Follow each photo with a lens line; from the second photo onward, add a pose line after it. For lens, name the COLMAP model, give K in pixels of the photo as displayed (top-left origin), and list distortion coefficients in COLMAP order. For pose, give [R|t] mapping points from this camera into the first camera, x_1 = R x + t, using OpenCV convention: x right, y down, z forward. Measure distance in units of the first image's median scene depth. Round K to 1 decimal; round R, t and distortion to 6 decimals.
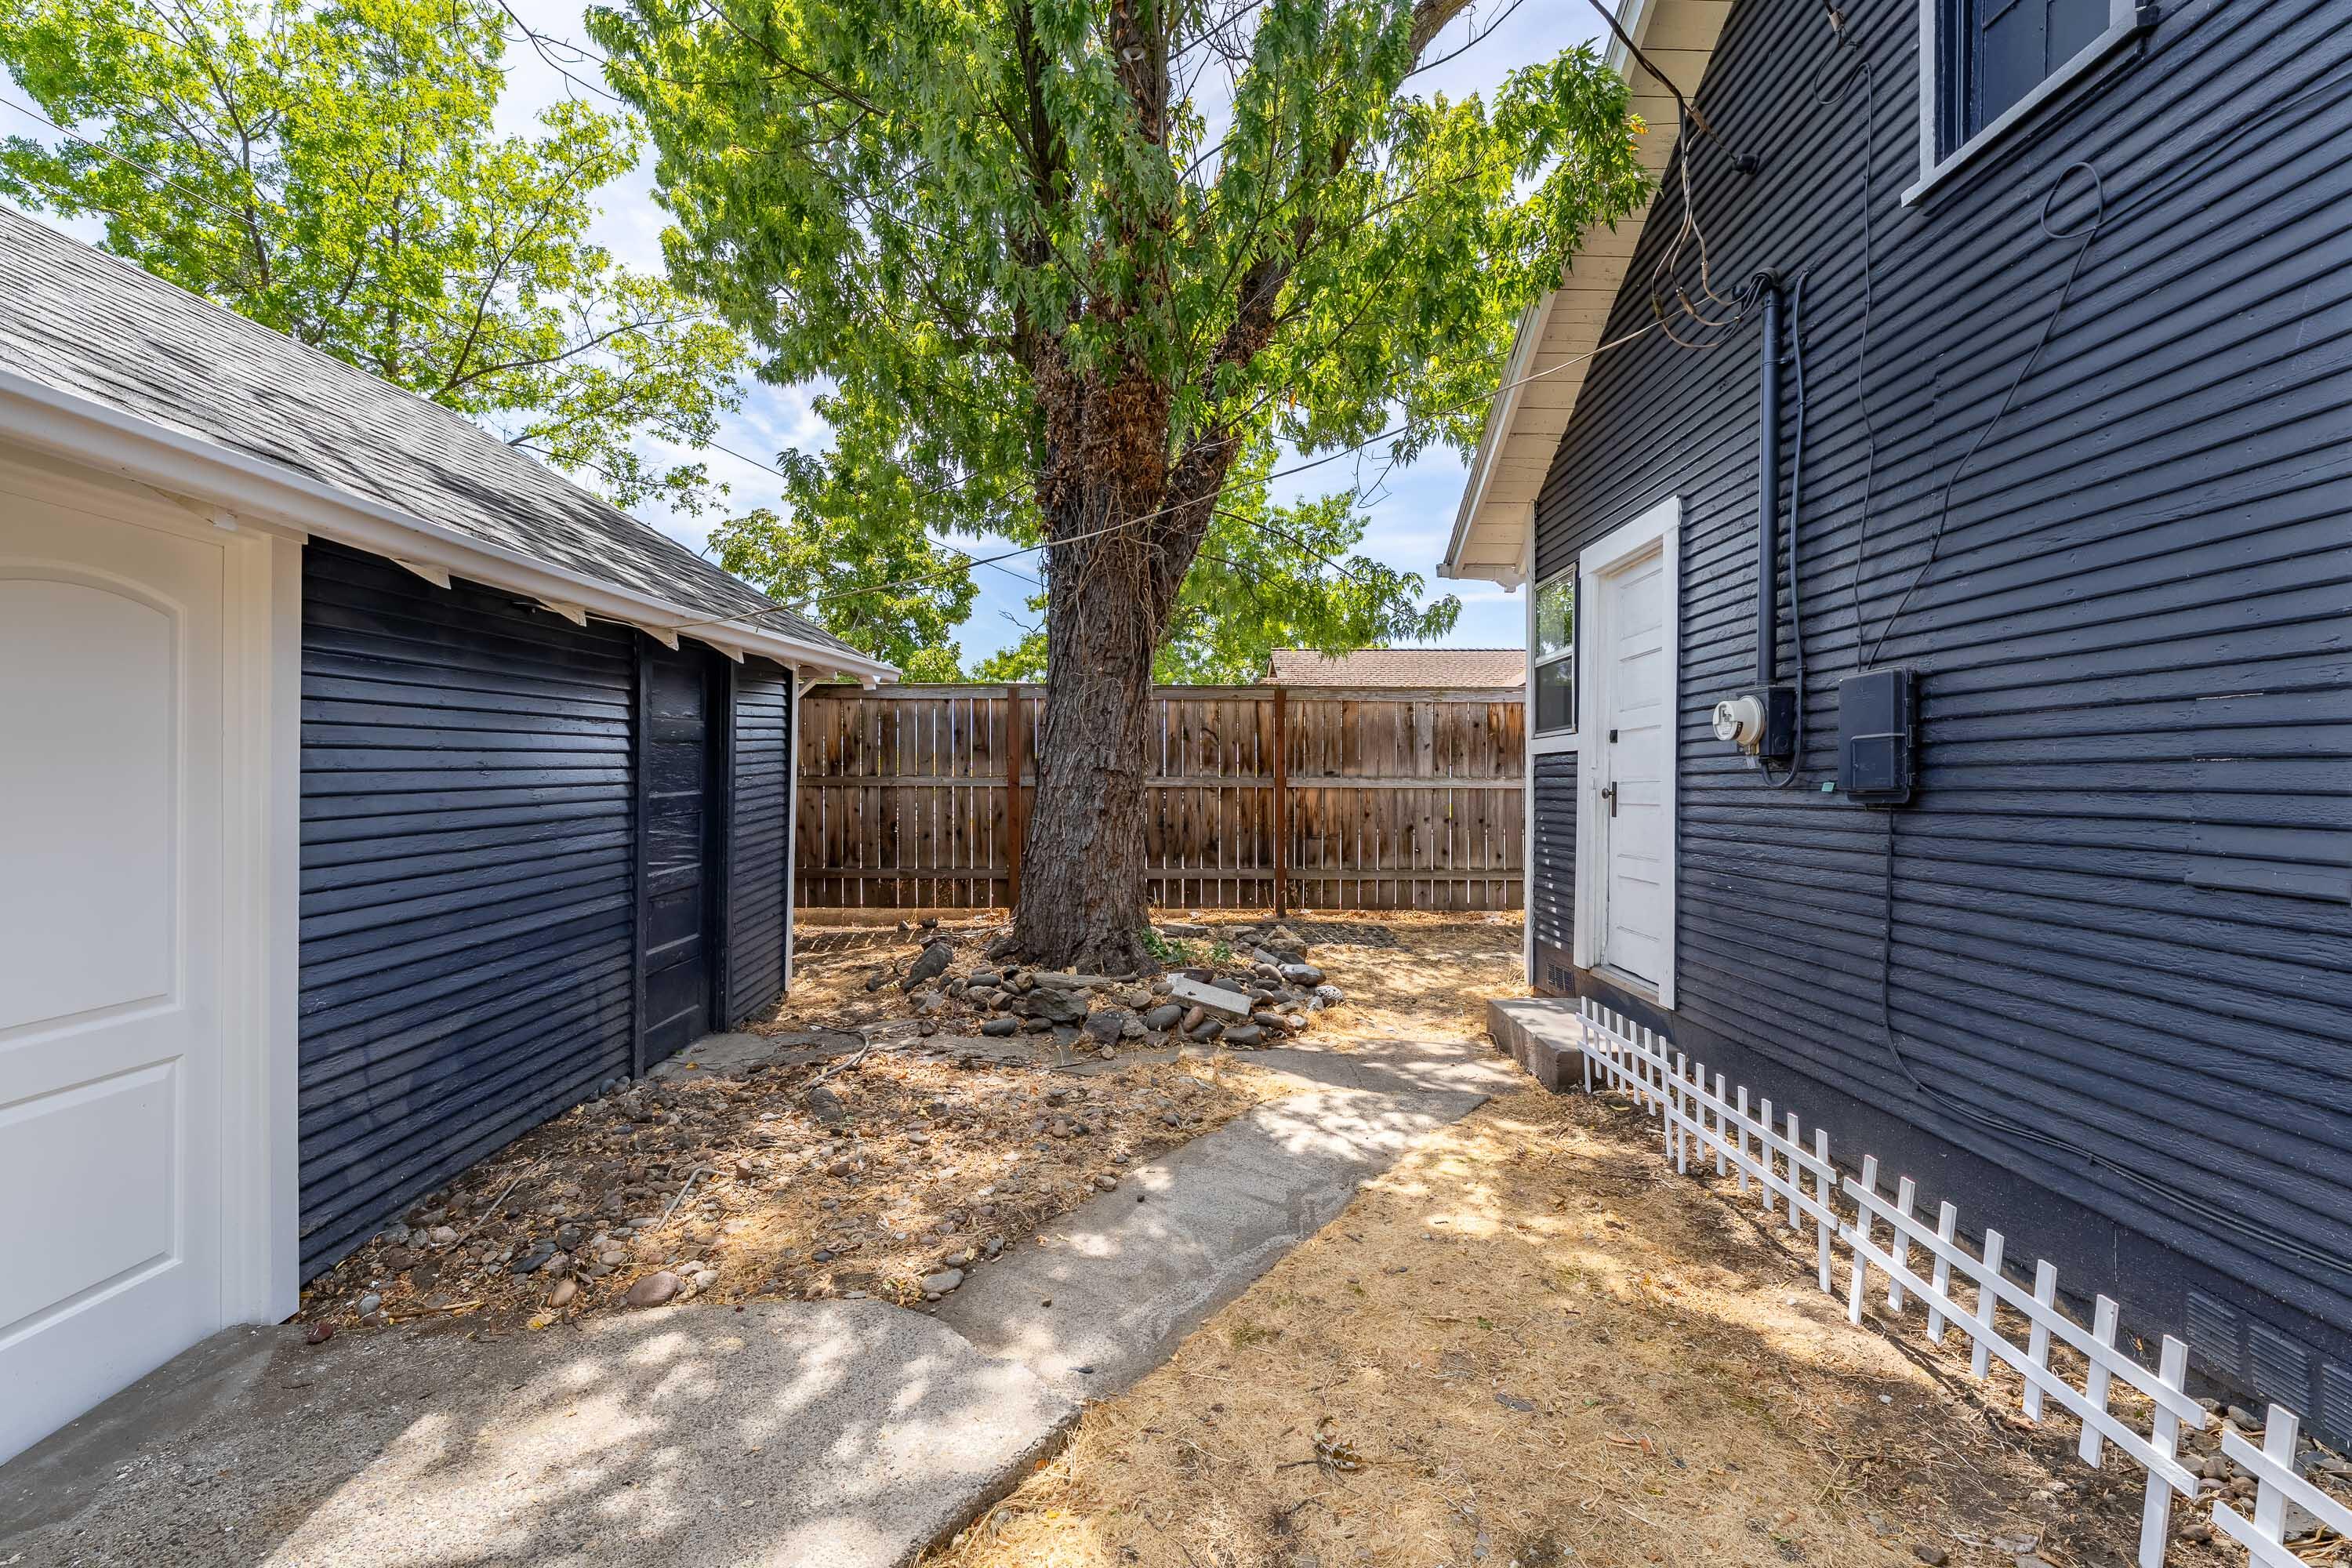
lens RADIAL K [[1037.2, 0, 1176.0], [0, 1037.2, 784.0], [0, 0, 1]] dist [-0.000755, -0.000491]
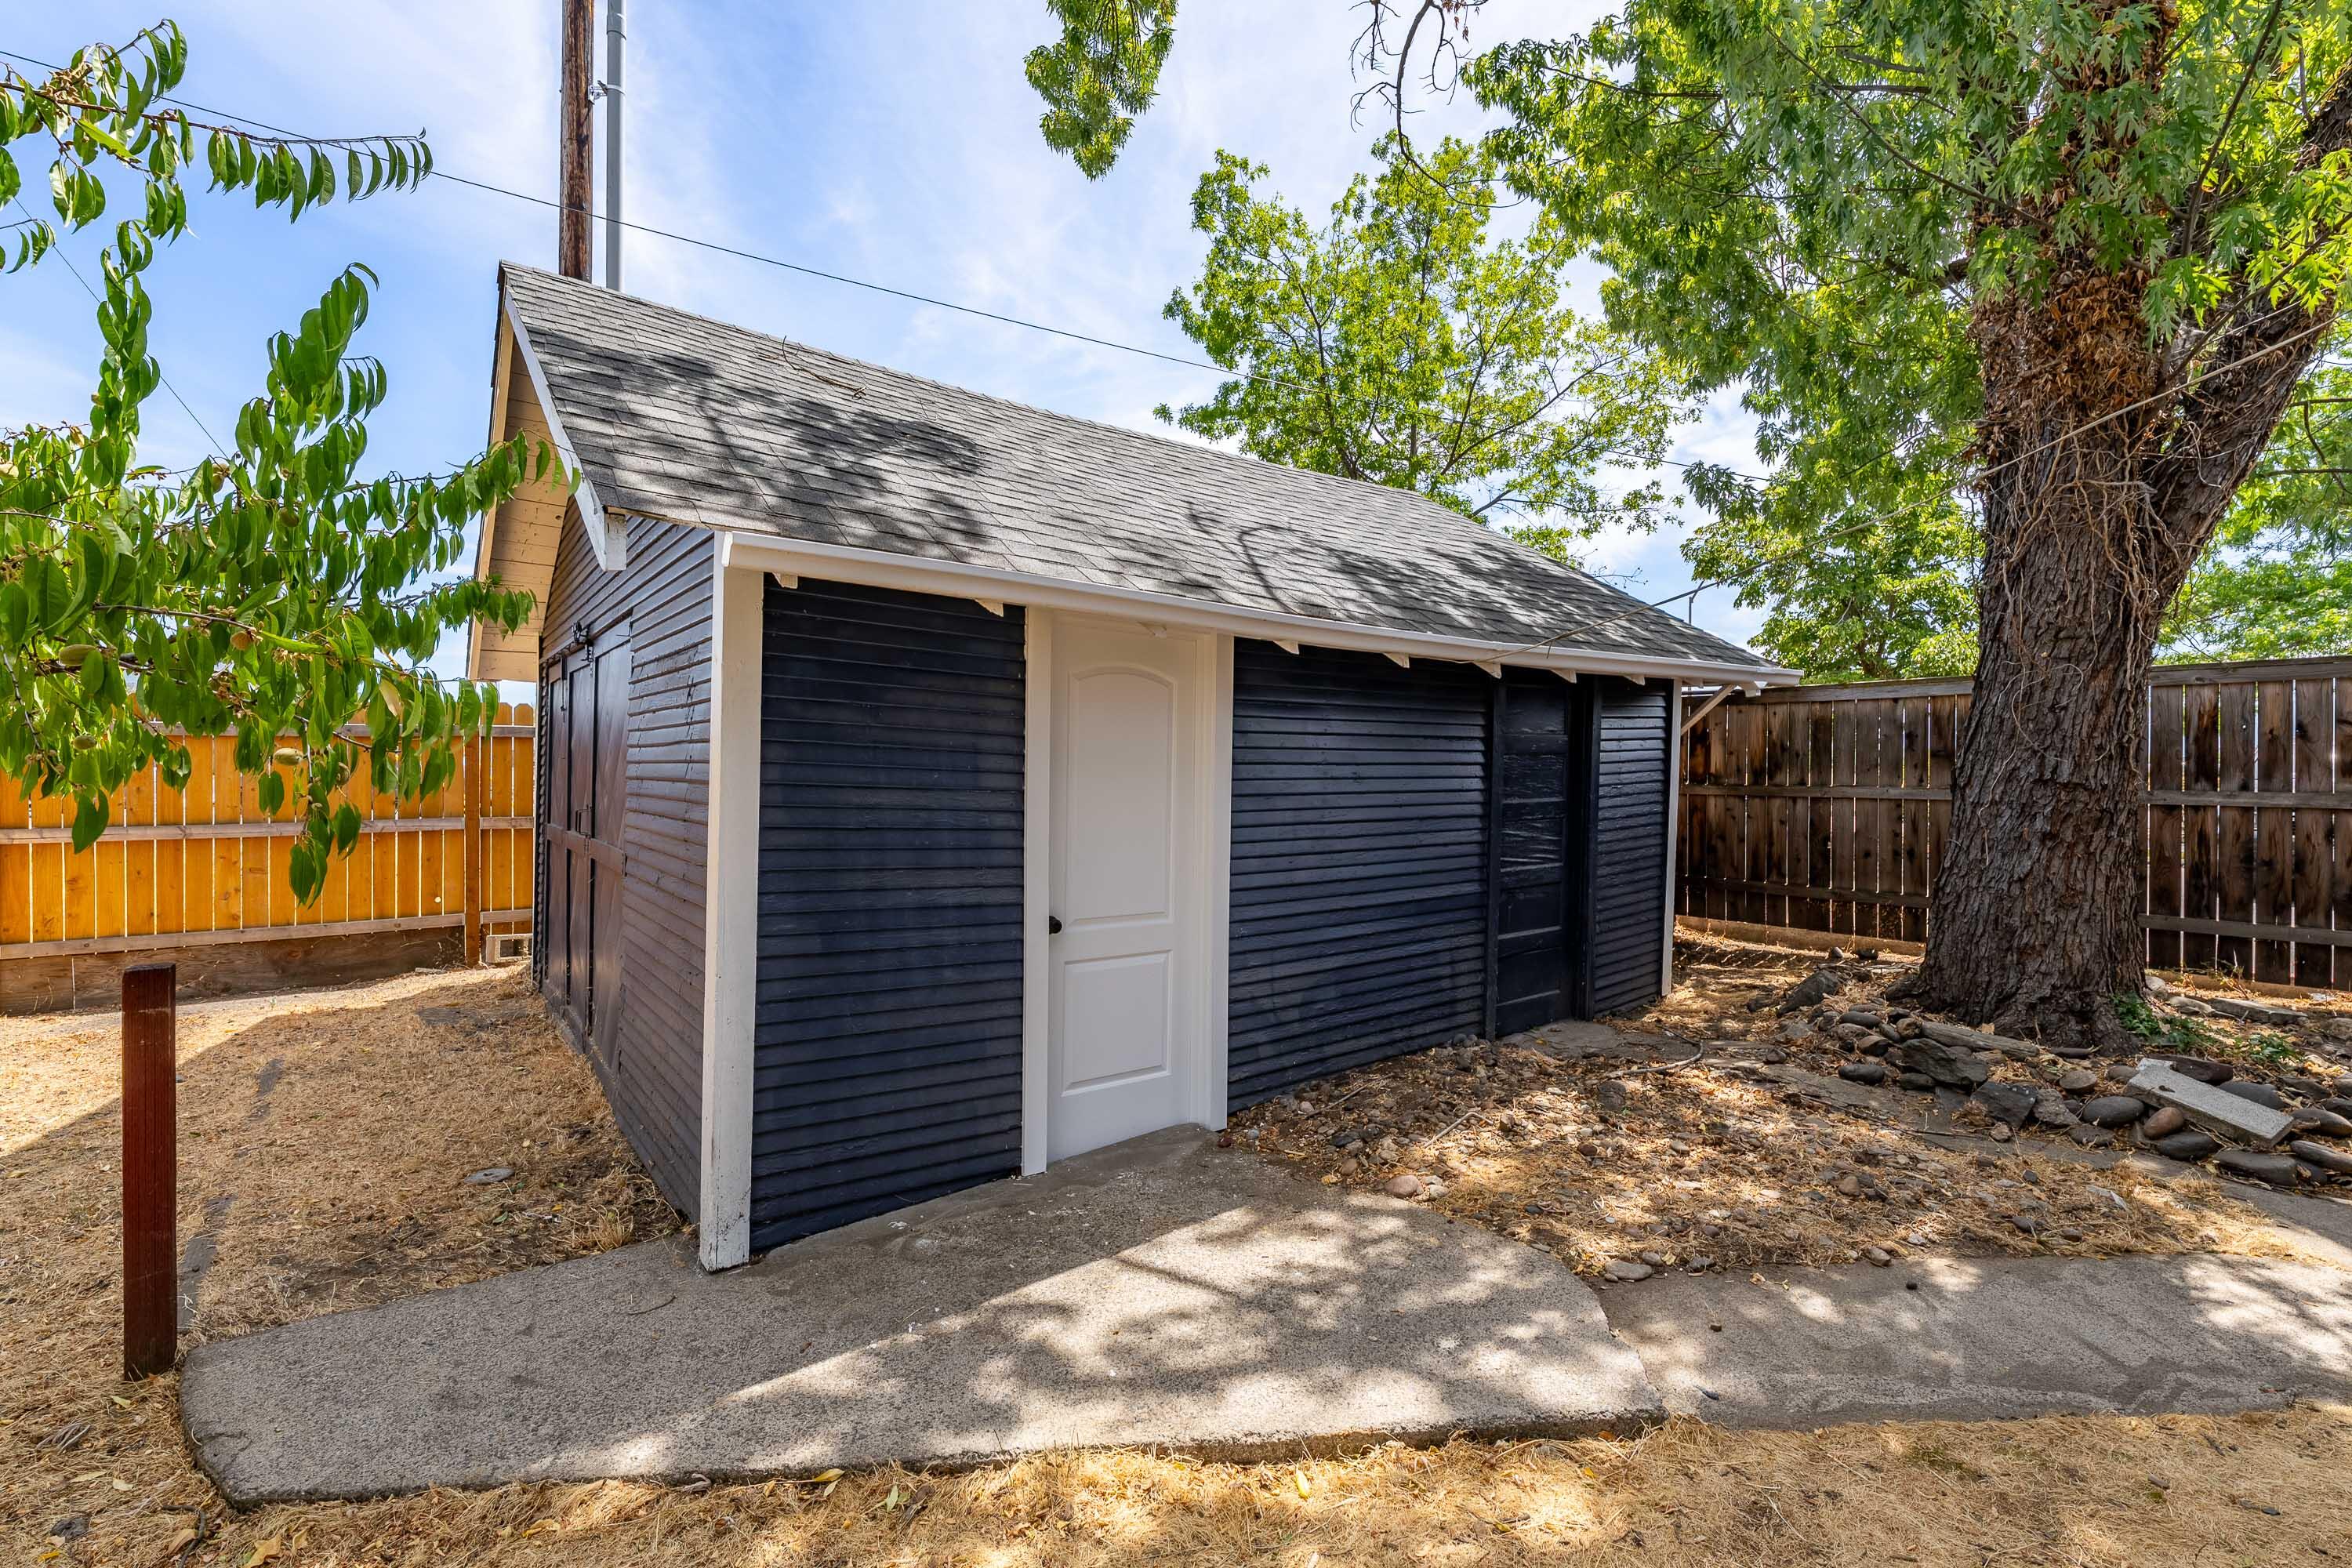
lens RADIAL K [[1037.2, 0, 1176.0], [0, 1037.2, 784.0], [0, 0, 1]] dist [-0.000755, -0.000491]
pose [[0.604054, 0.010218, -0.796878, 0.204316], [-0.015353, 0.999881, 0.001183, -0.003869], [0.796796, 0.011520, 0.604139, -0.002021]]
